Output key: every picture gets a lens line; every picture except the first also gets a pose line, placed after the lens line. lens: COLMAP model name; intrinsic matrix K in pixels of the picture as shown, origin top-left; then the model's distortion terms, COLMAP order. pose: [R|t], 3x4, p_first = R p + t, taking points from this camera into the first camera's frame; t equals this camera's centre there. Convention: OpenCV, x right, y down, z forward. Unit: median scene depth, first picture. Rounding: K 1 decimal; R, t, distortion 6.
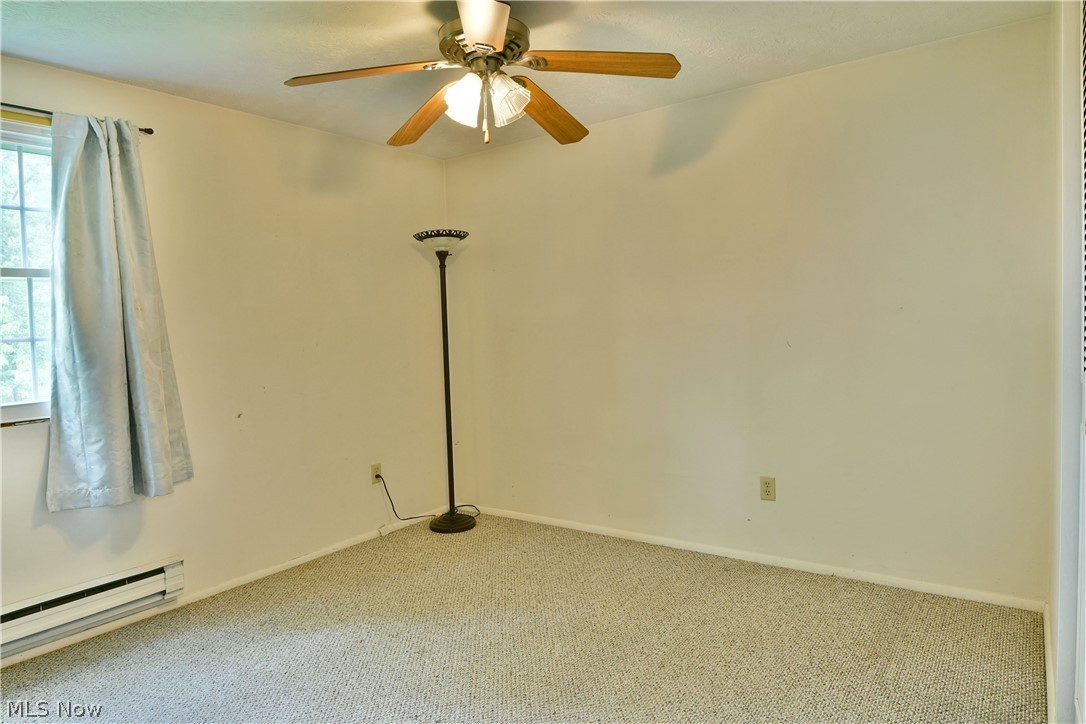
lens RADIAL K [[678.6, 0, 540.3], [0, 678.6, 349.6], [0, 0, 1]] dist [-0.009194, -0.005971]
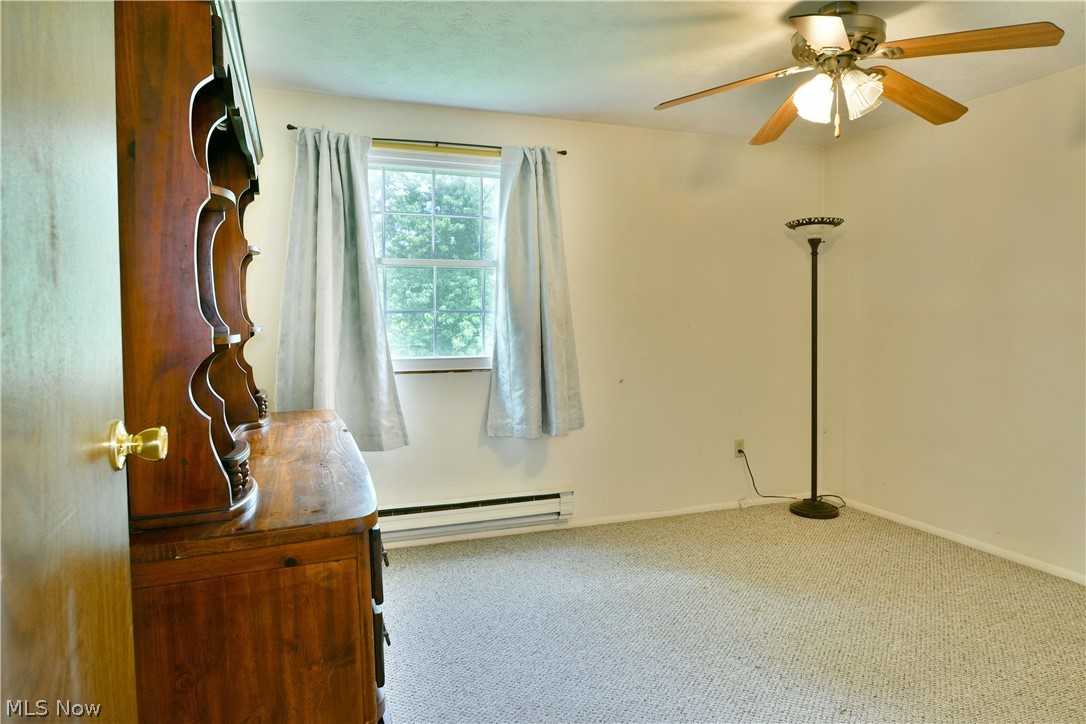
lens RADIAL K [[658.6, 0, 530.0], [0, 658.6, 359.6], [0, 0, 1]] dist [-0.011691, -0.001540]
pose [[0.831889, 0.072411, -0.550198, 0.073162], [-0.050793, 0.997224, 0.054445, 0.004647], [0.552613, -0.017345, 0.833258, -0.075791]]
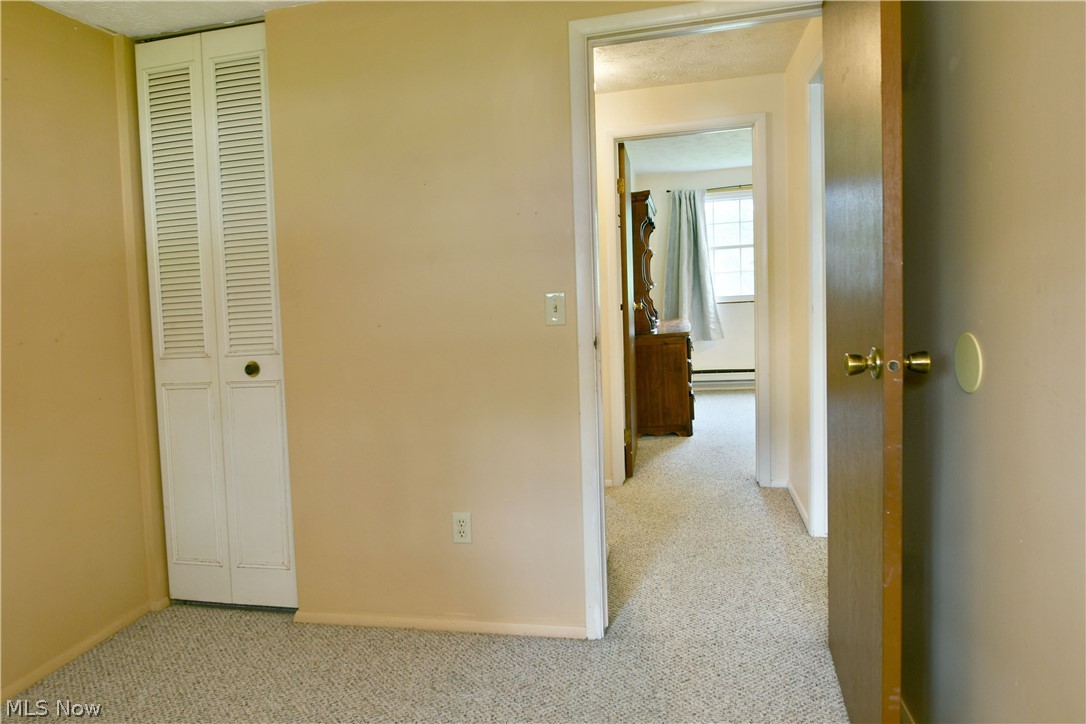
lens RADIAL K [[658.6, 0, 530.0], [0, 658.6, 359.6], [0, 0, 1]] dist [-0.011691, -0.001540]
pose [[0.406122, 0.126079, -0.905079, 1.295110], [0.001290, 0.990356, 0.138537, -0.029444], [0.913818, -0.057430, 0.402043, -0.938042]]
